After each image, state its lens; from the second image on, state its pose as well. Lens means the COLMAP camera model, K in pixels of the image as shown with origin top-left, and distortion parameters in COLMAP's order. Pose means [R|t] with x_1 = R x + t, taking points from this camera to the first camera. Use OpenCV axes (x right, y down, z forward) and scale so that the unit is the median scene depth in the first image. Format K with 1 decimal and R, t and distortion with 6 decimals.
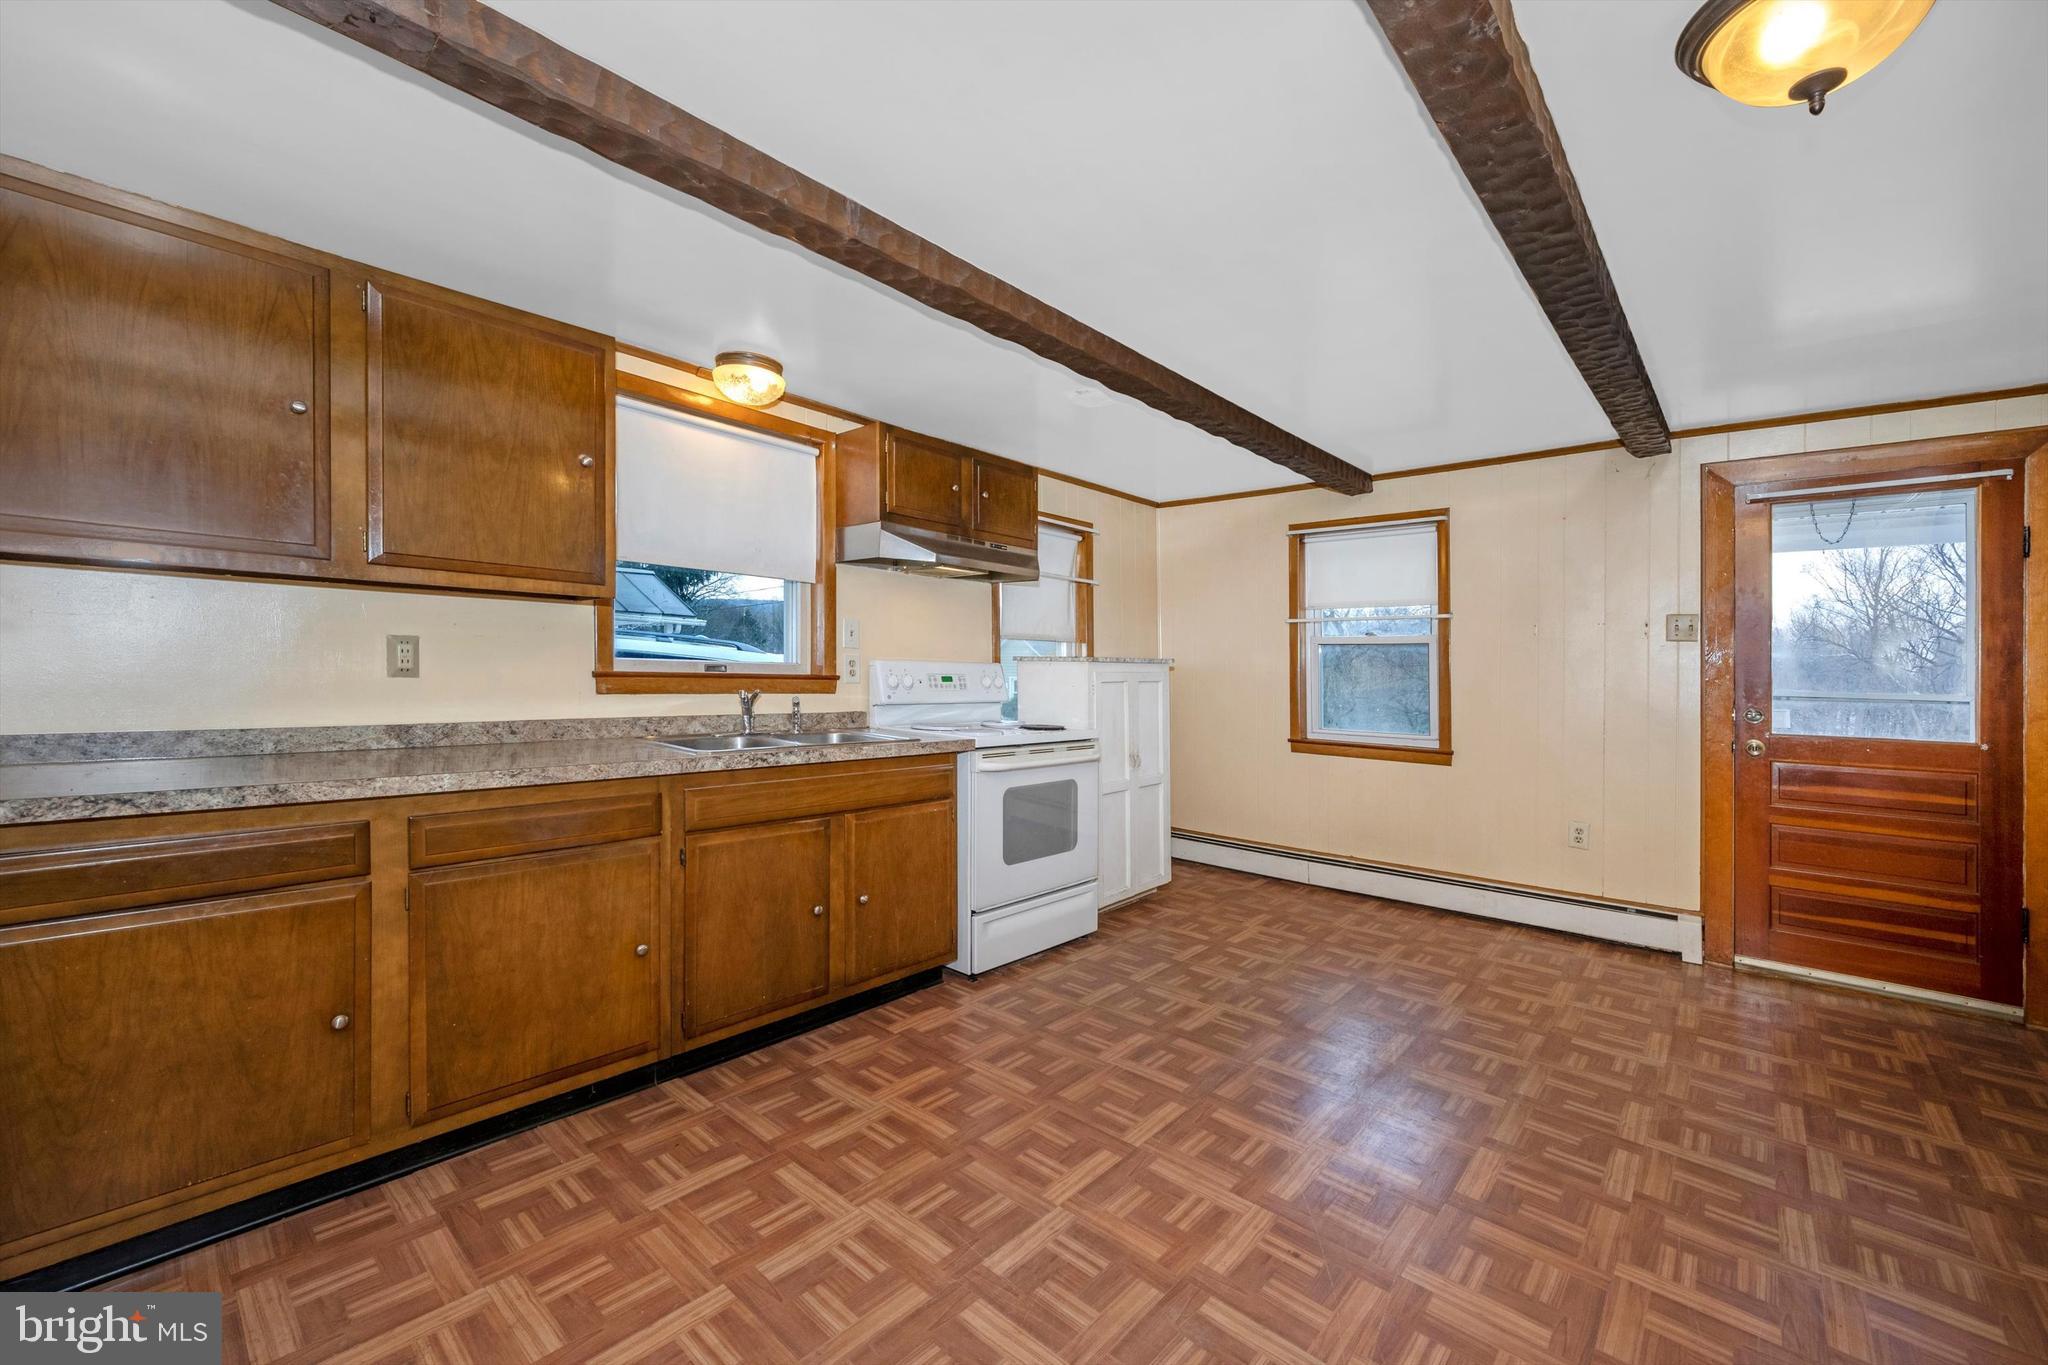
lens RADIAL K [[791.1, 0, 1004.2], [0, 791.1, 680.6], [0, 0, 1]] dist [-0.004573, 0.000310]
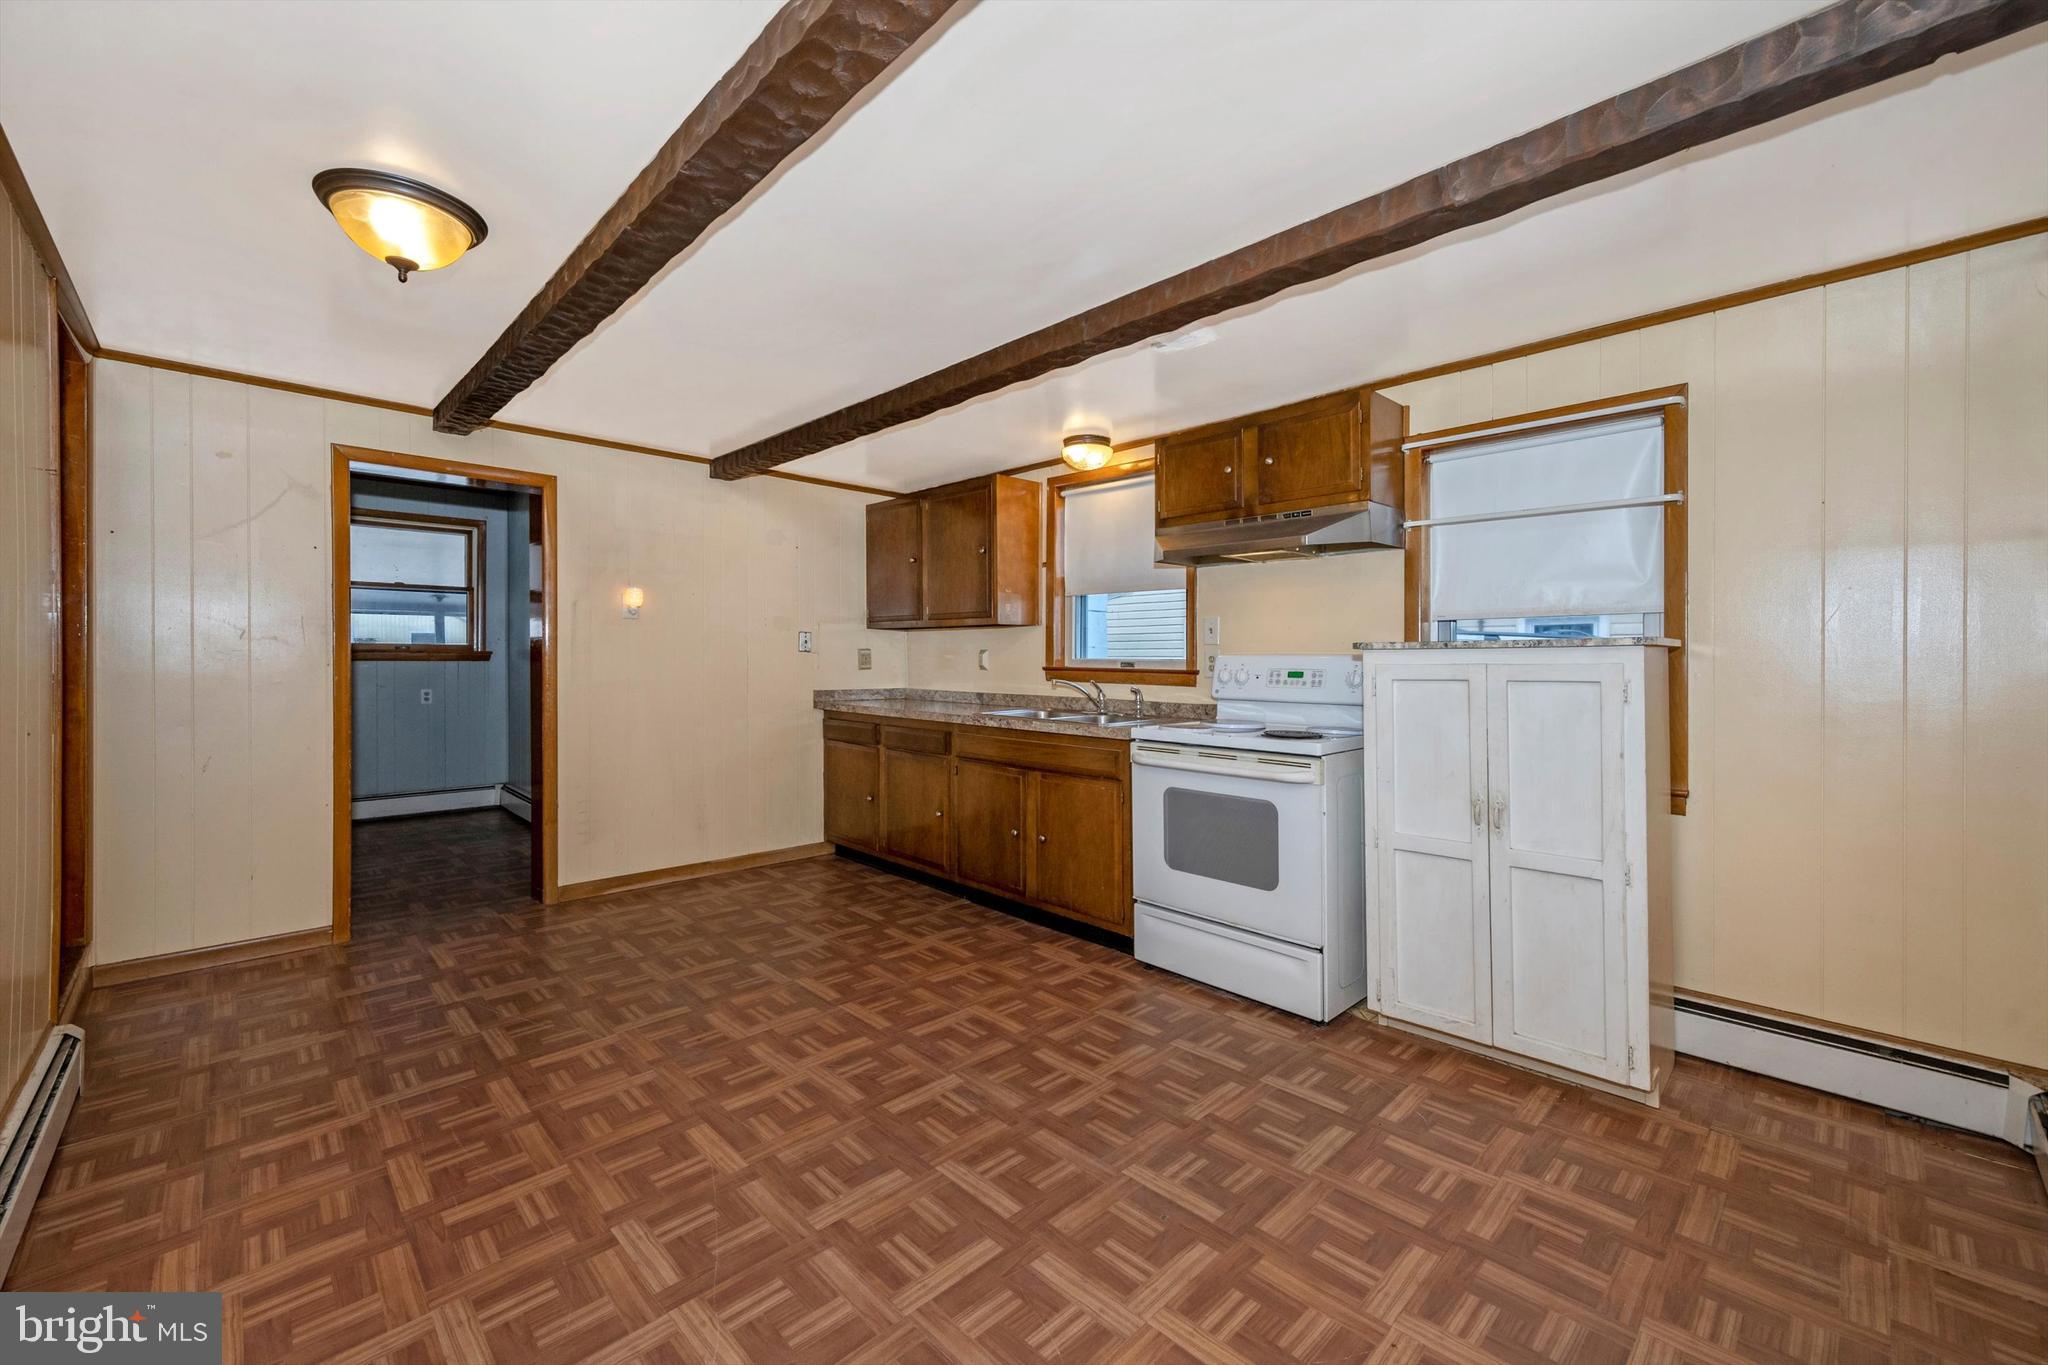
lens RADIAL K [[791.1, 0, 1030.6], [0, 791.1, 697.5], [0, 0, 1]] dist [-0.004573, 0.000310]
pose [[-0.014770, 0.029275, -0.999462, 1.207713], [-0.020508, 0.999352, 0.029574, 0.004620], [0.999681, 0.020934, -0.014160, 1.065286]]
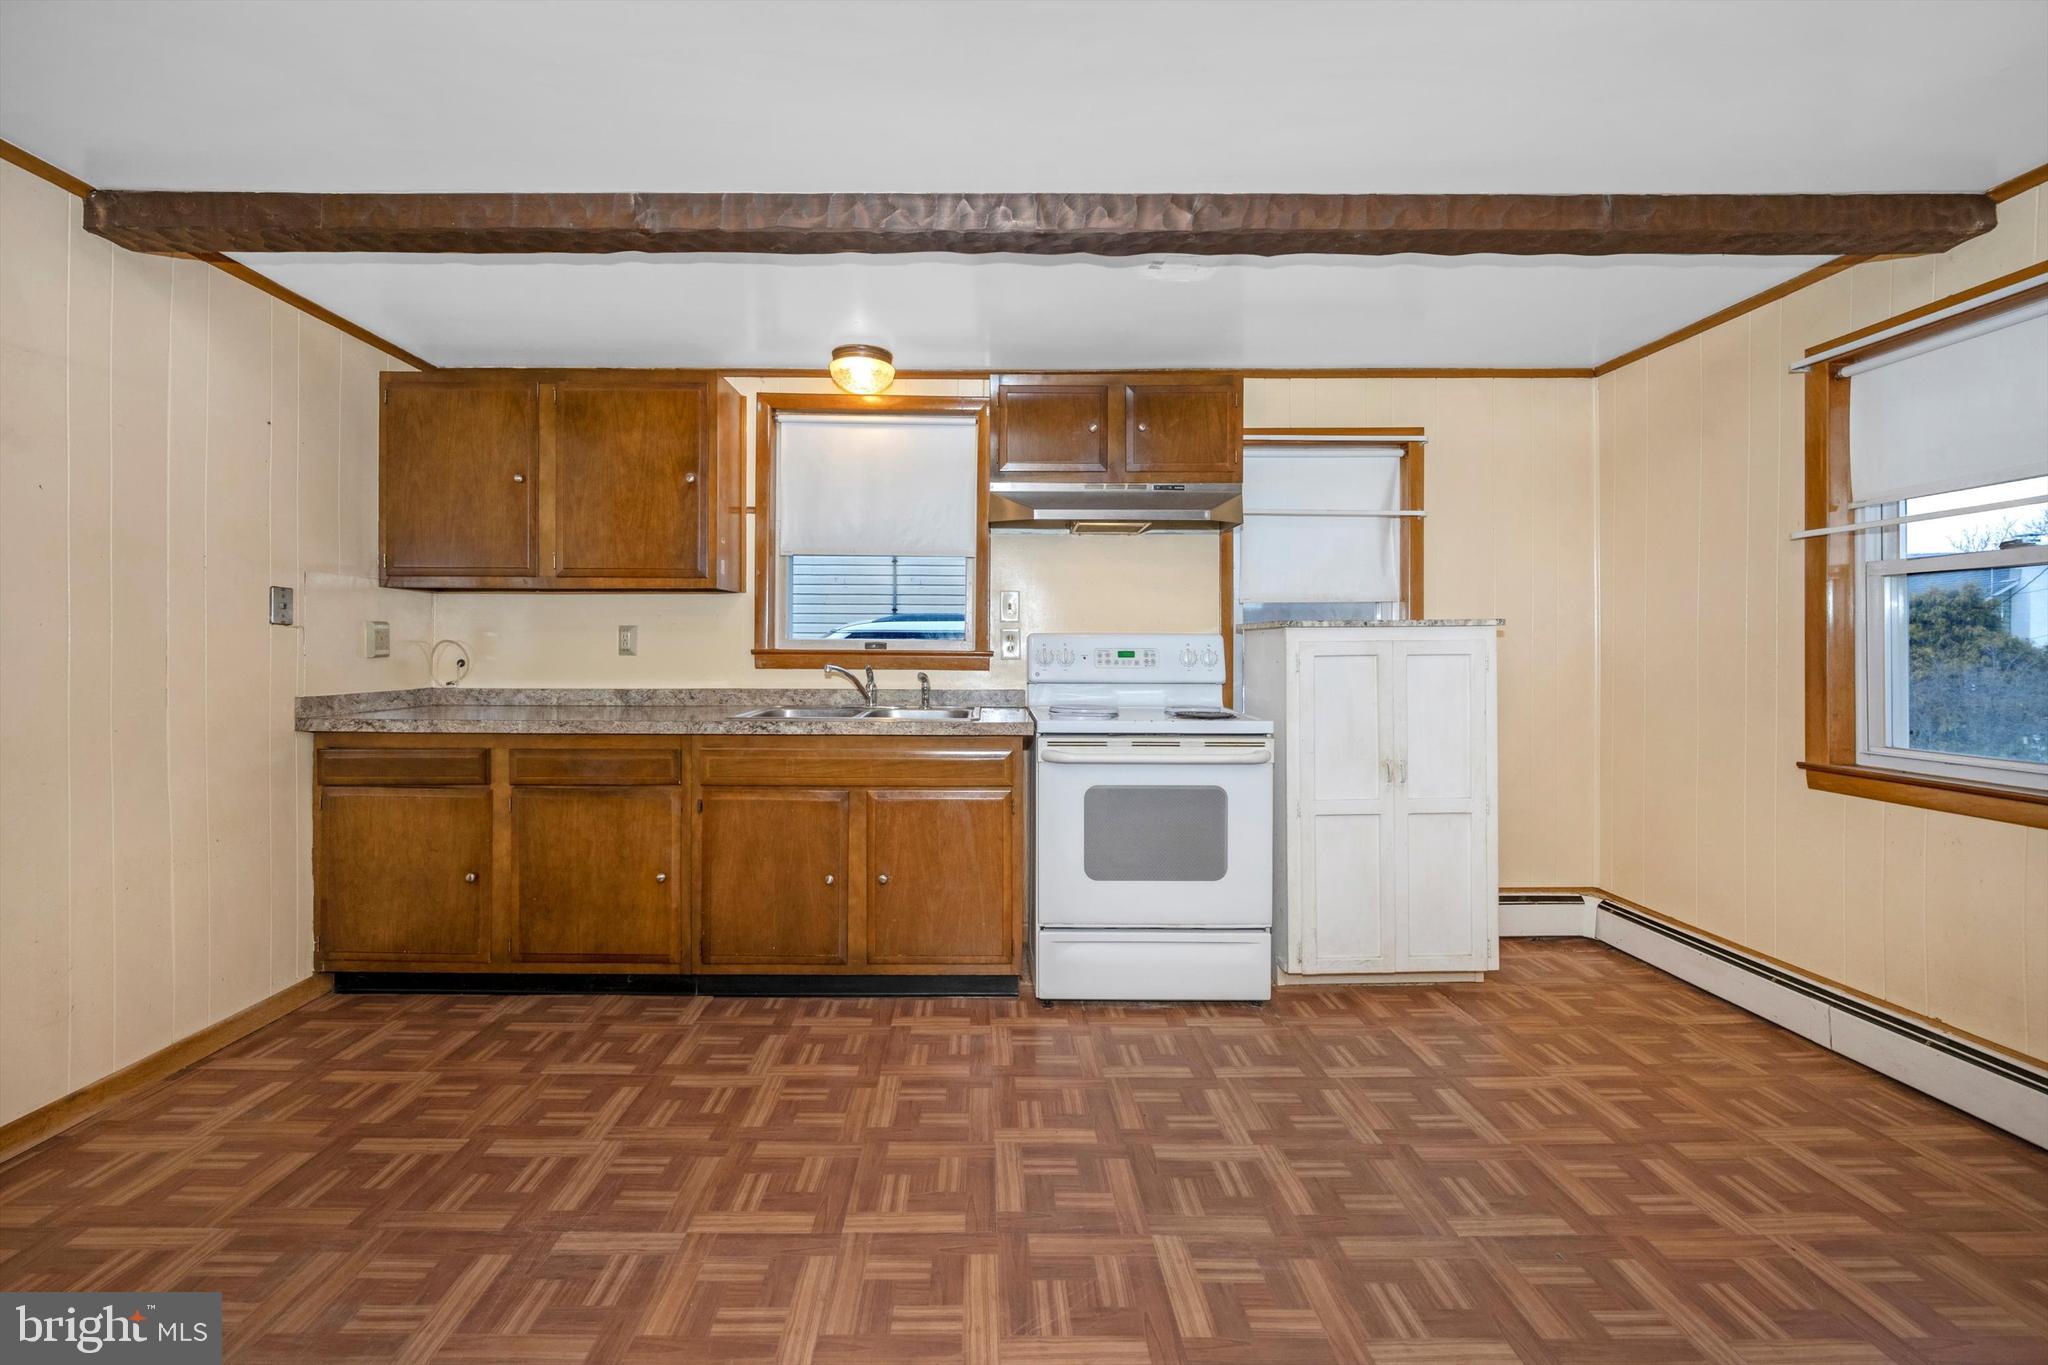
lens RADIAL K [[804.1, 0, 1006.2], [0, 804.1, 683.7], [0, 0, 1]] dist [-0.000691, -0.000373]
pose [[0.693869, 0.012832, -0.719987, 0.683635], [0.001481, 0.999814, 0.019247, 0.018520], [0.720099, -0.014422, 0.693721, 0.458016]]
